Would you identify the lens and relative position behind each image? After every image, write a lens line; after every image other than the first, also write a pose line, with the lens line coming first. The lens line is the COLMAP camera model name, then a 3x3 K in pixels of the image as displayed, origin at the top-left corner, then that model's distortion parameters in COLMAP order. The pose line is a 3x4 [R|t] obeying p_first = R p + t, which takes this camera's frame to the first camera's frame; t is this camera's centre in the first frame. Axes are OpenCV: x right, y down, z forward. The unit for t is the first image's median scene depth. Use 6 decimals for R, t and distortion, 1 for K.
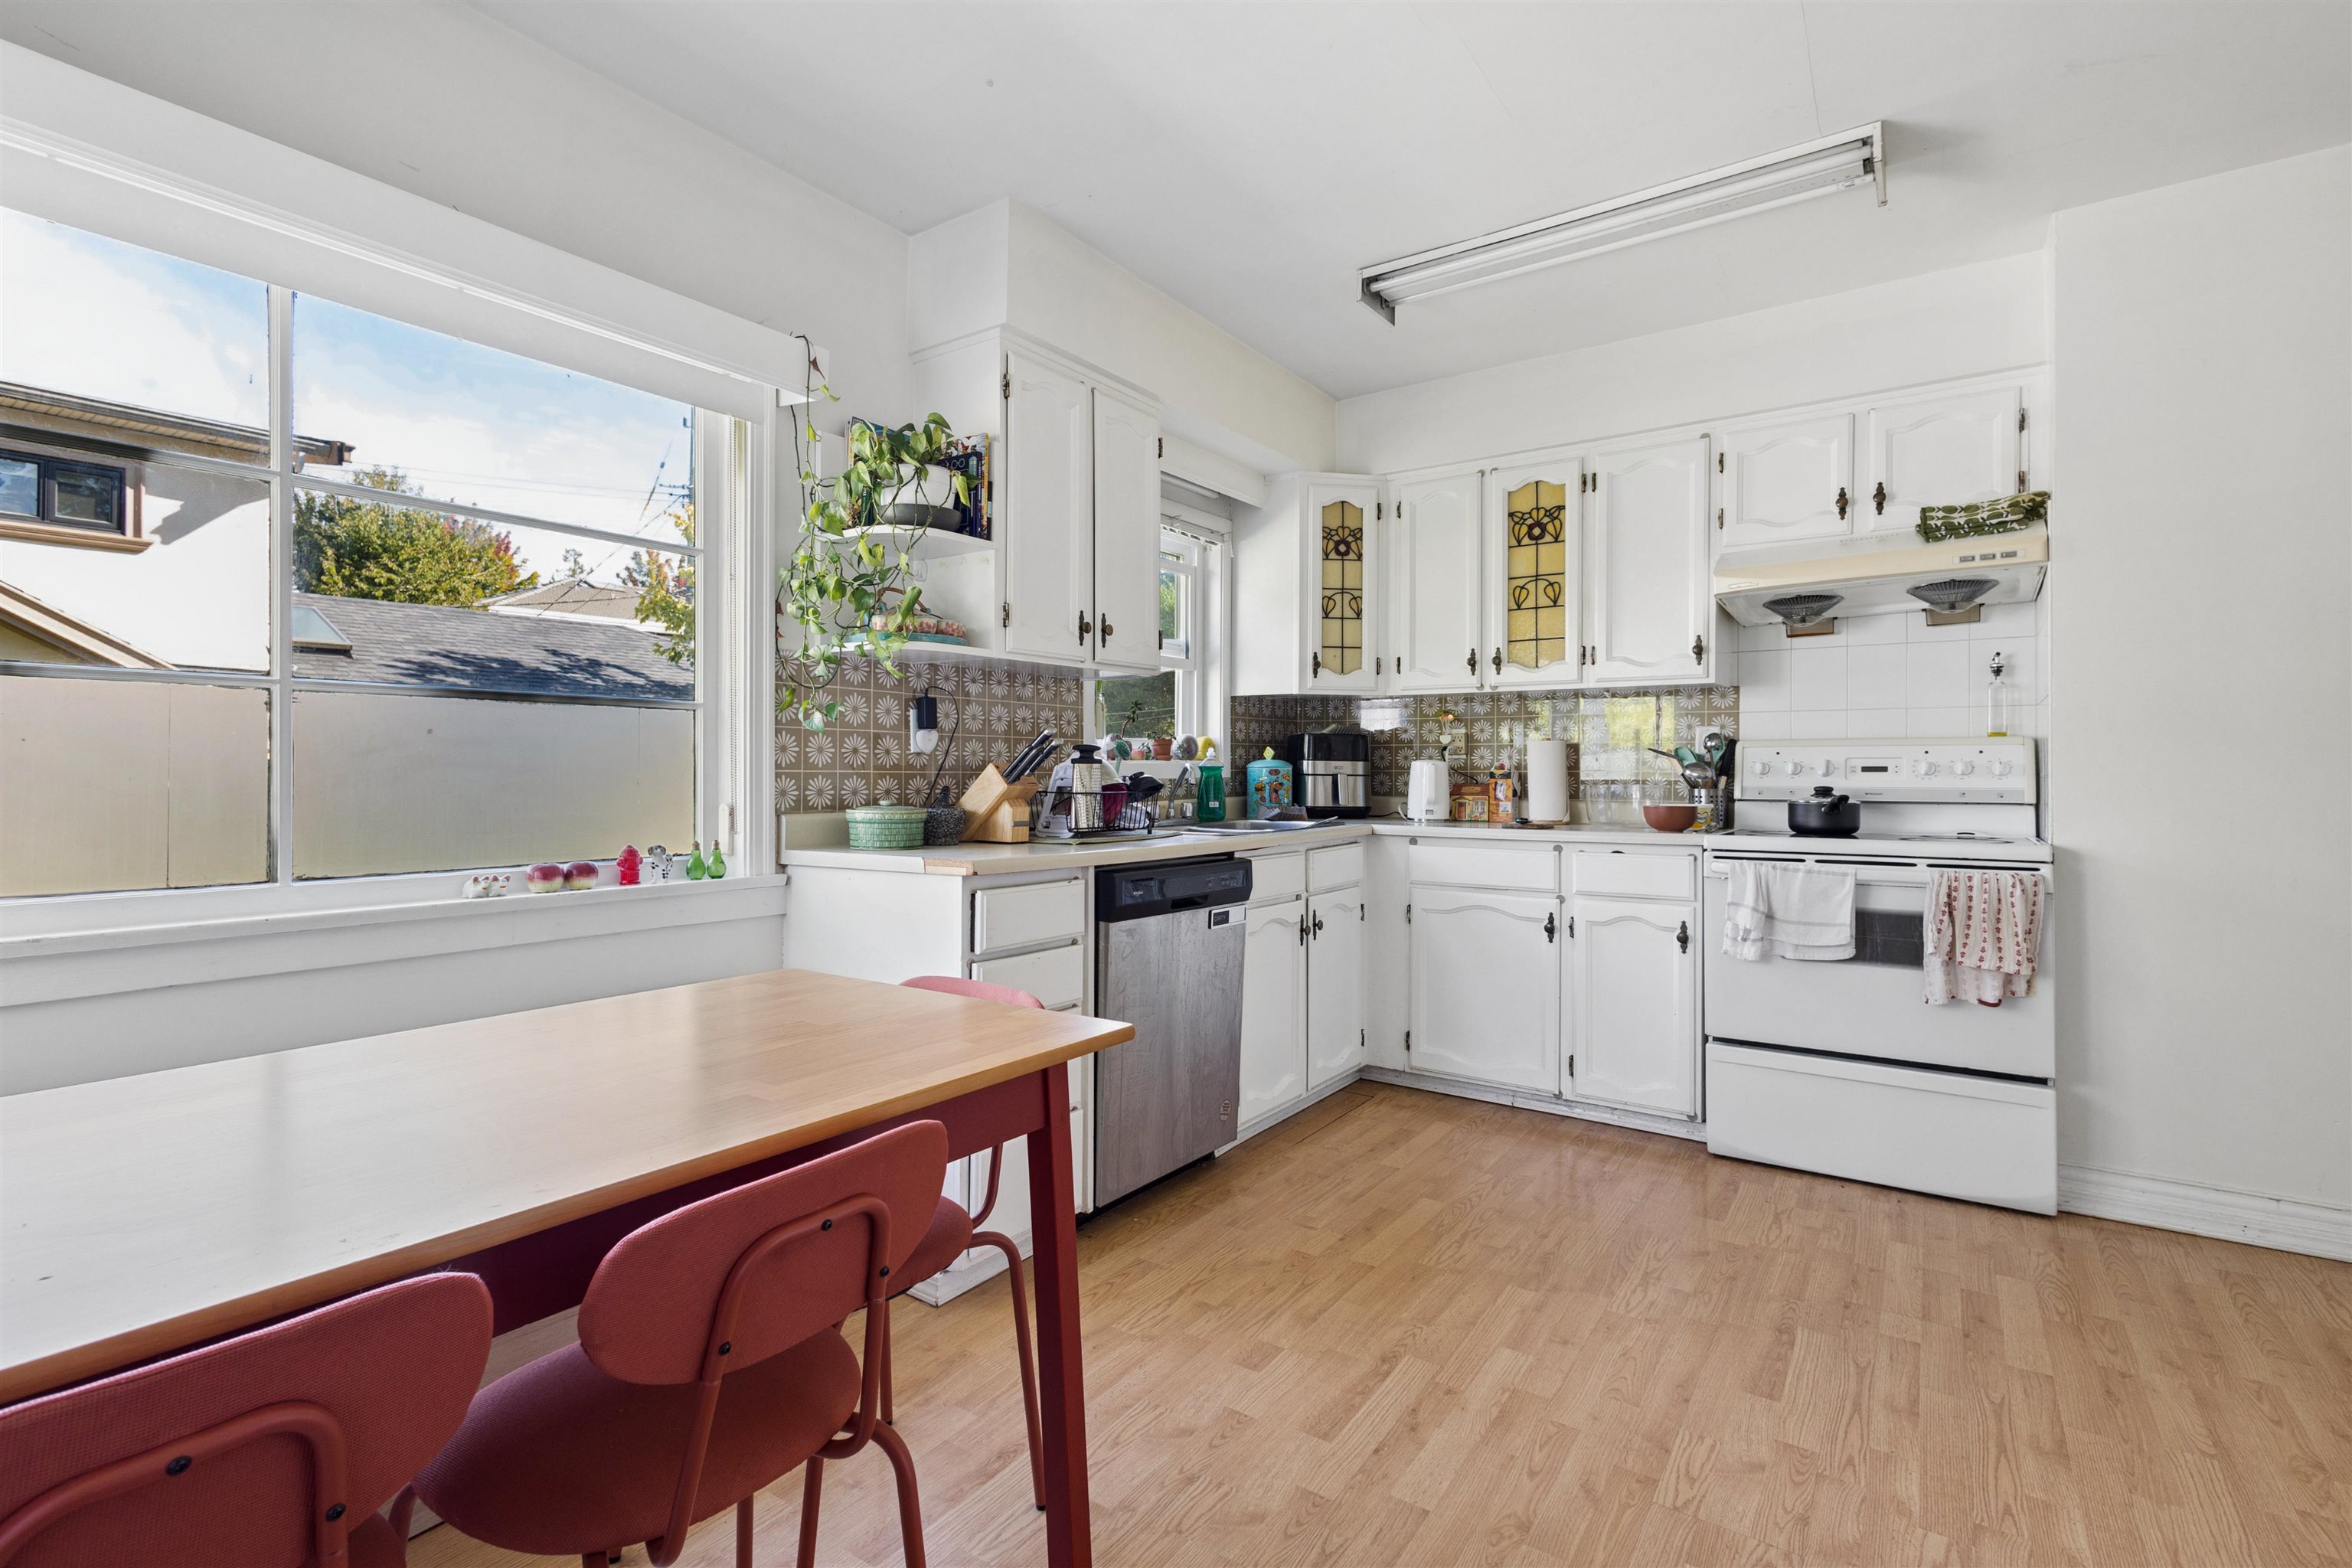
lens RADIAL K [[1086.3, 0, 1176.5], [0, 1086.3, 776.8], [0, 0, 1]] dist [0.001972, 0.000019]
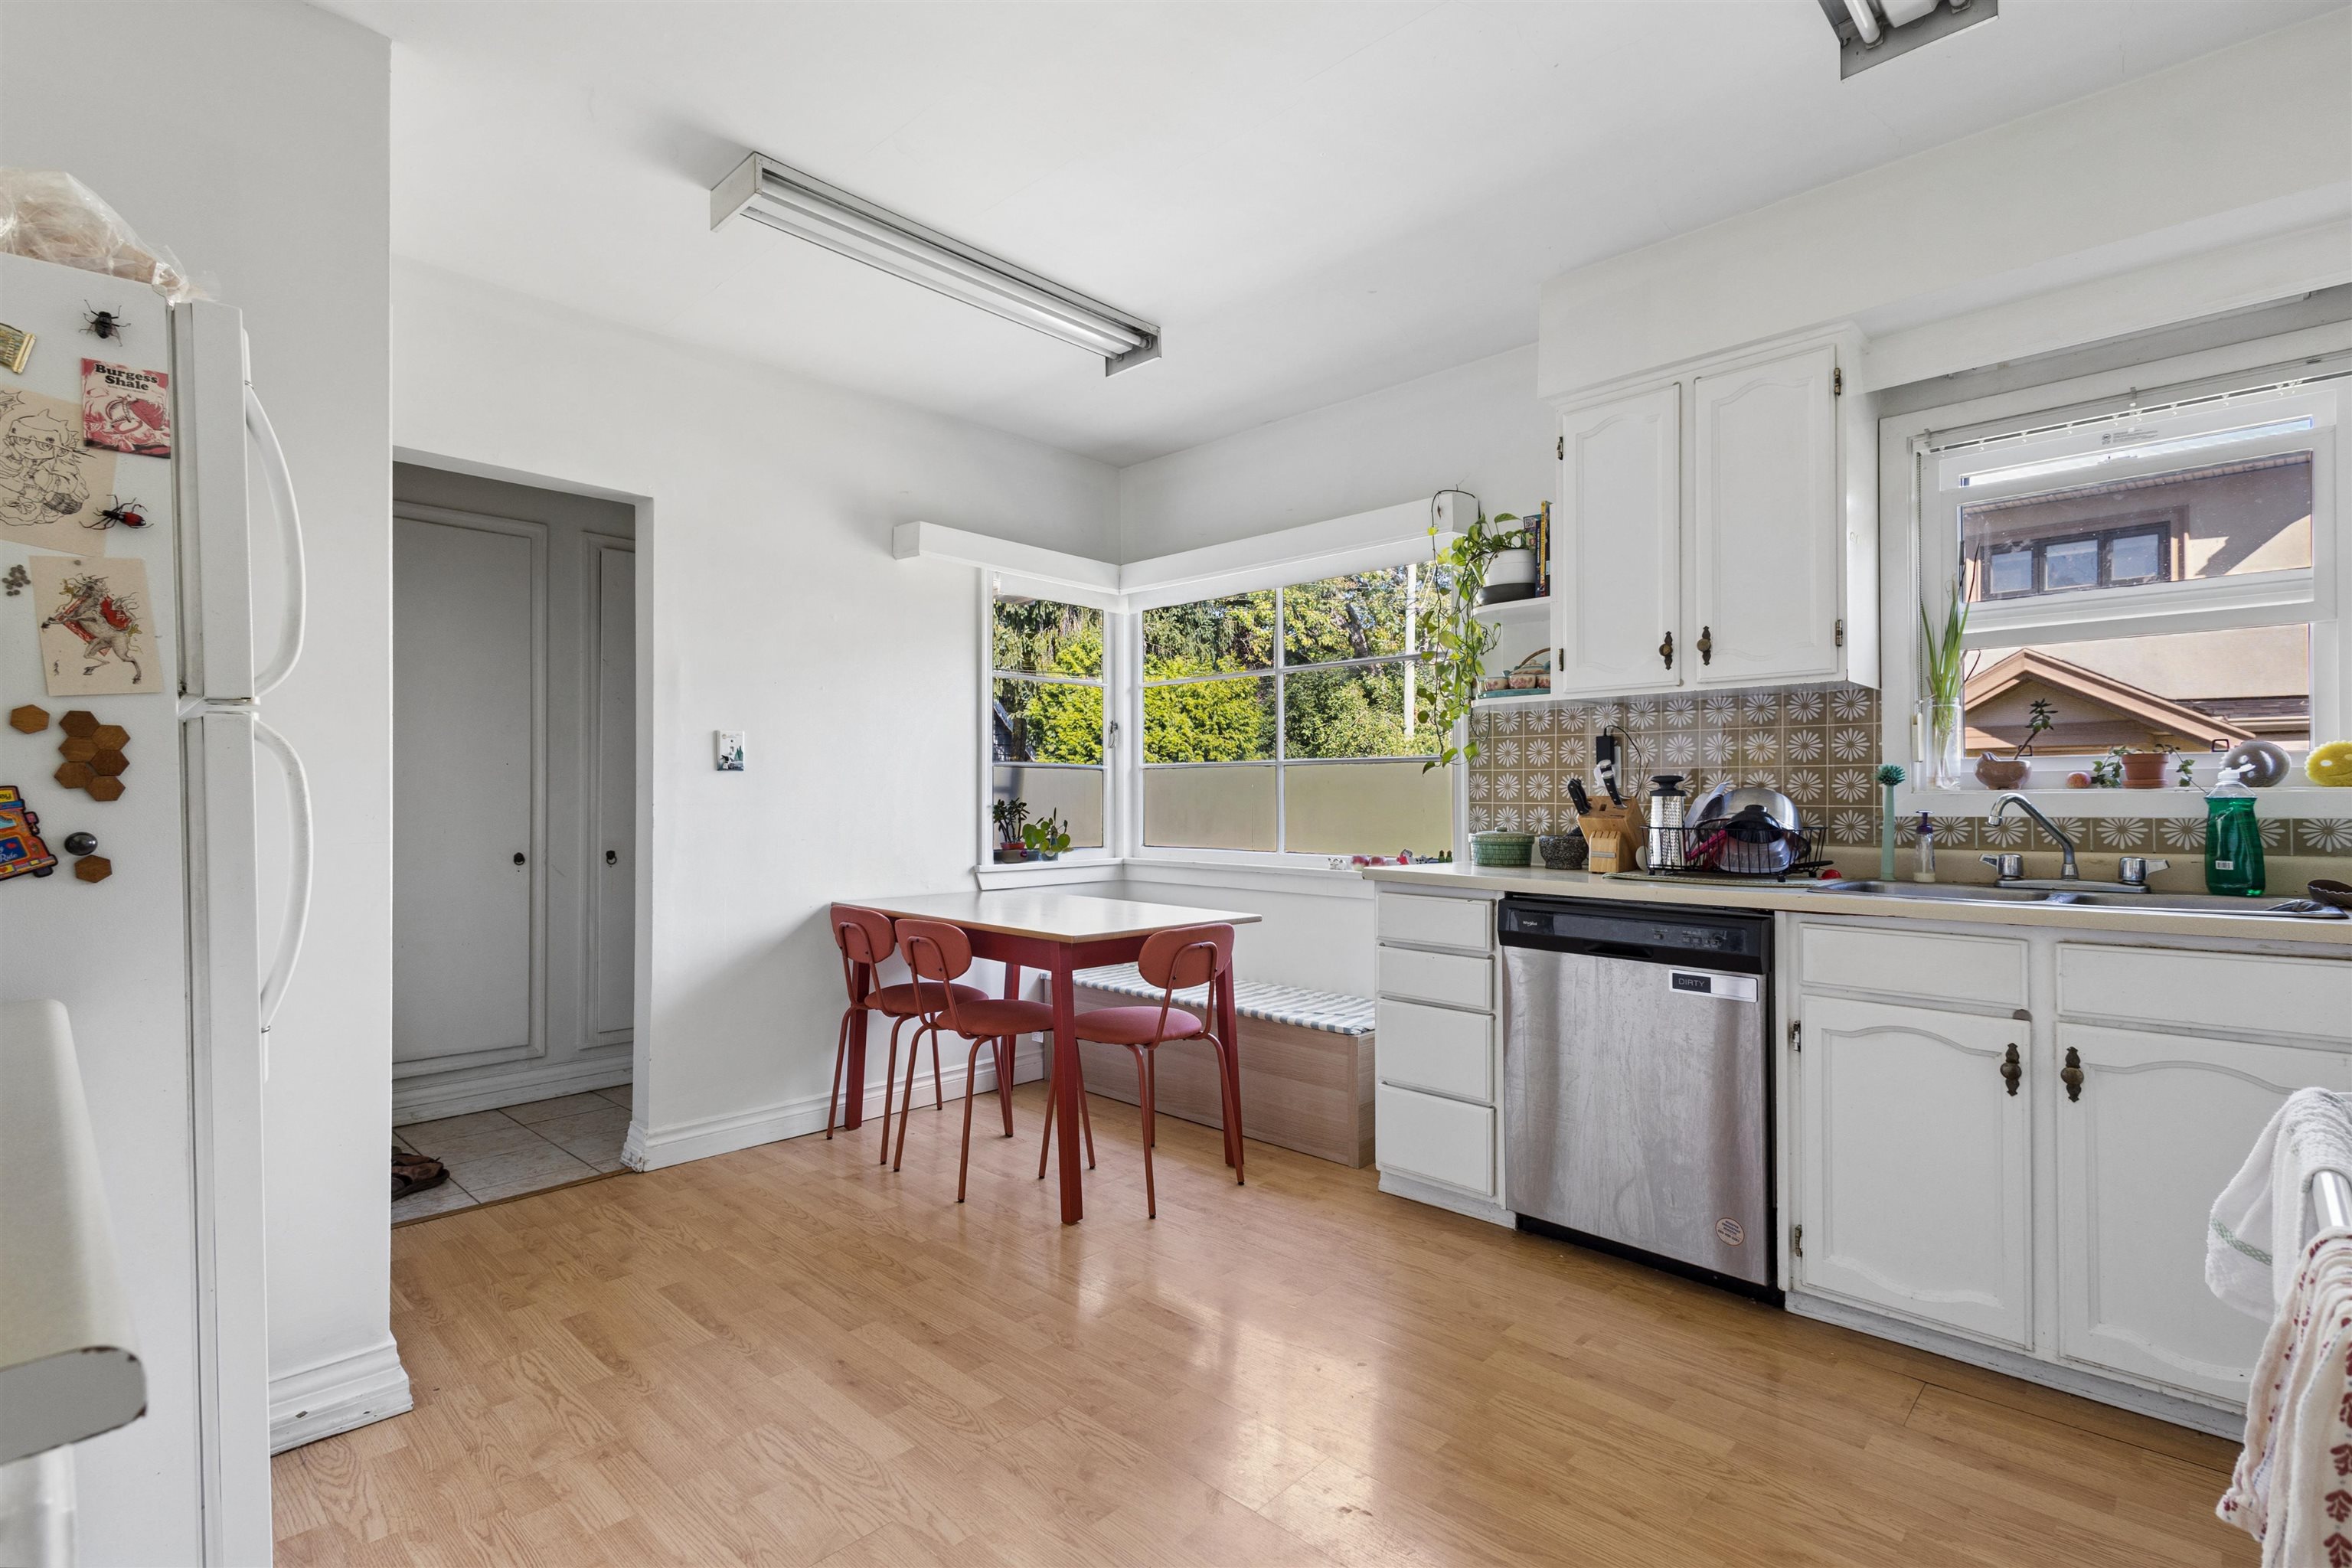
lens RADIAL K [[1081.6, 0, 1167.8], [0, 1081.6, 814.0], [0, 0, 1]] dist [0.005755, 0.000111]
pose [[-0.155888, 0.012043, -0.987701, 0.950705], [-0.008435, 0.999873, 0.013523, -0.005834], [0.987739, 0.010439, -0.155767, 0.763371]]
